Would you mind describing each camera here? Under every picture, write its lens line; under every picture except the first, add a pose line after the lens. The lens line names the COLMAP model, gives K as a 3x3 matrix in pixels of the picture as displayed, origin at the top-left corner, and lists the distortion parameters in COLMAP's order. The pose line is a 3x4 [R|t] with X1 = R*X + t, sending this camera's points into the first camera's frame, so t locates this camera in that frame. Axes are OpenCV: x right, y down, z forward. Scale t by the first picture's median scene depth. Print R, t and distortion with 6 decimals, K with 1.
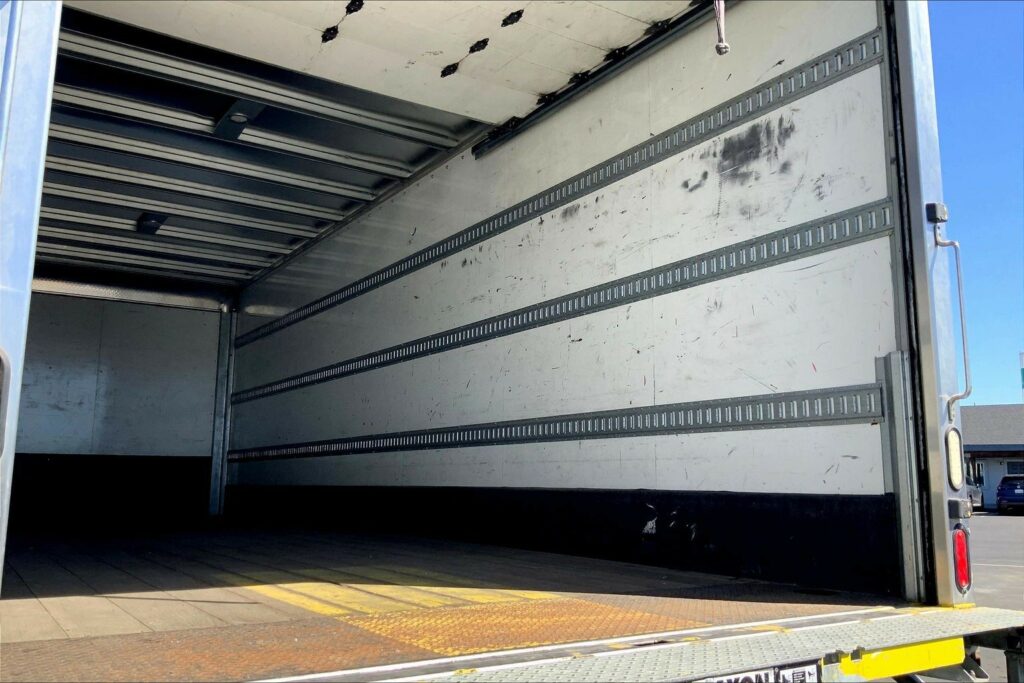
lens RADIAL K [[841.1, 0, 512.0], [0, 841.1, 341.5], [0, 0, 1]] dist [0.110324, -0.225226]
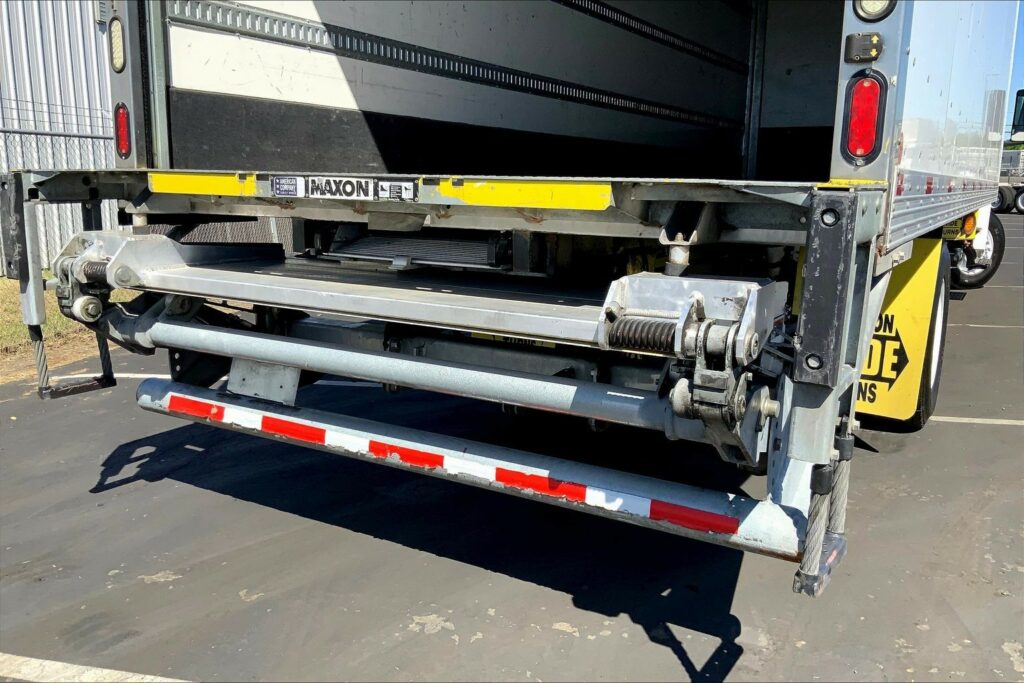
lens RADIAL K [[851.8, 0, 512.0], [0, 851.8, 341.5], [0, 0, 1]] dist [0.104145, -0.240972]
pose [[0.436256, 0.170653, -0.883492, 1.062213], [0.133118, 0.958808, 0.250933, 0.209977], [0.889922, -0.227080, 0.395568, 0.398027]]
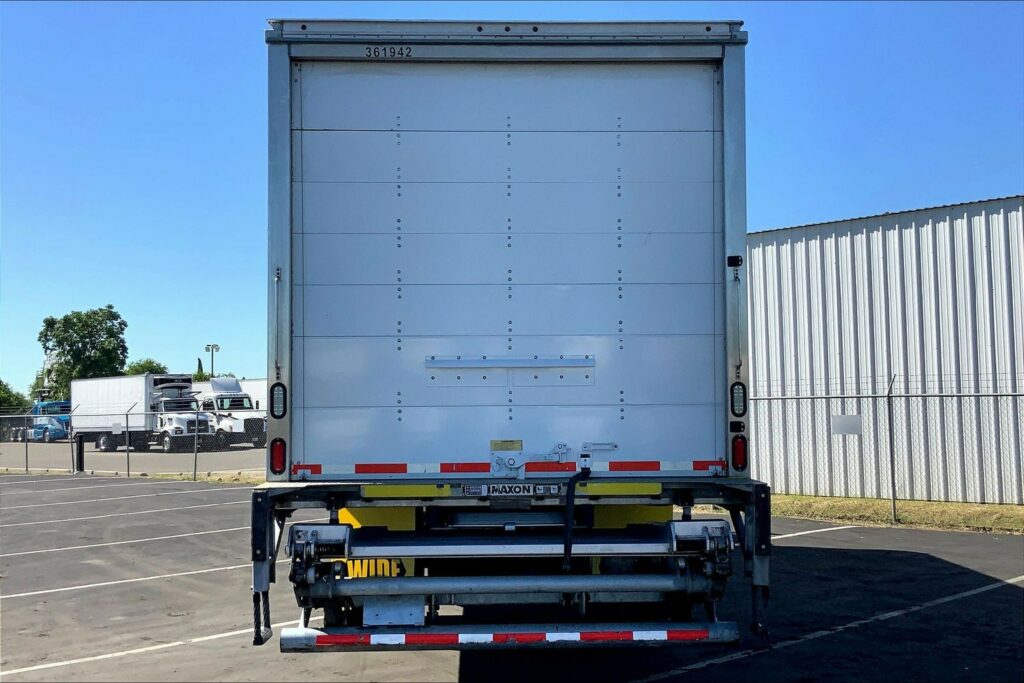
lens RADIAL K [[1064.9, 0, 512.0], [0, 1064.9, 341.5], [0, 0, 1]] dist [0.095600, -0.007783]
pose [[0.852149, -0.038988, -0.521845, 1.316555], [0.096947, 0.991720, 0.084216, -0.227266], [0.514241, -0.122356, 0.848873, -1.186873]]
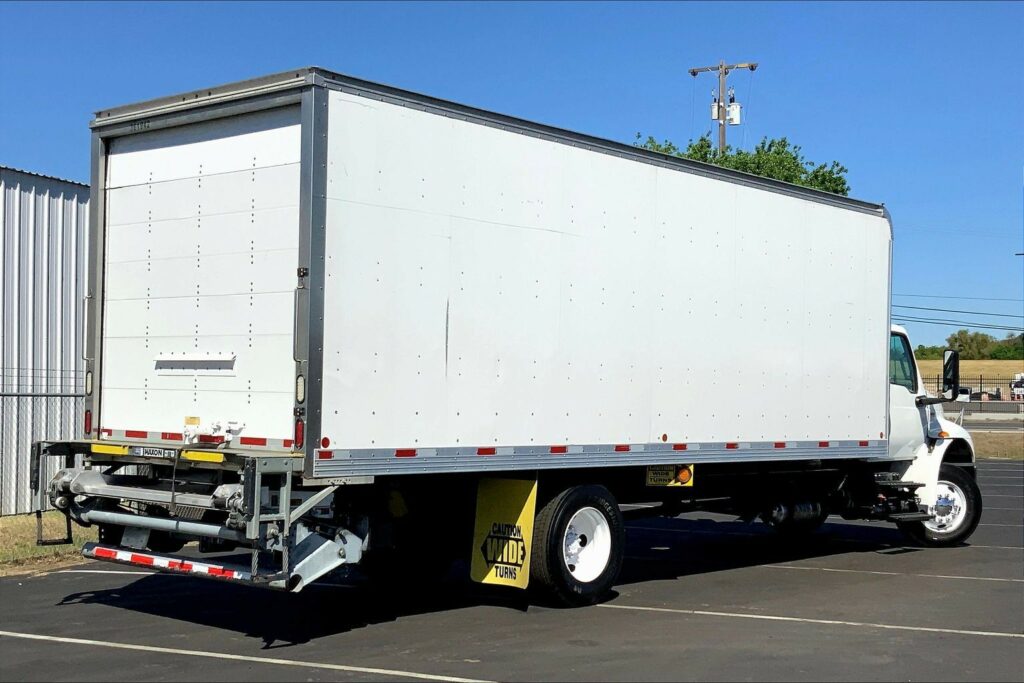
lens RADIAL K [[1389.2, 0, 512.0], [0, 1389.2, 341.5], [0, 0, 1]] dist [0.125404, -0.009092]
pose [[0.247197, -0.035496, -0.968315, 4.128321], [0.138636, 0.990343, -0.000912, 0.097156], [0.958996, -0.134018, 0.249731, 0.653625]]
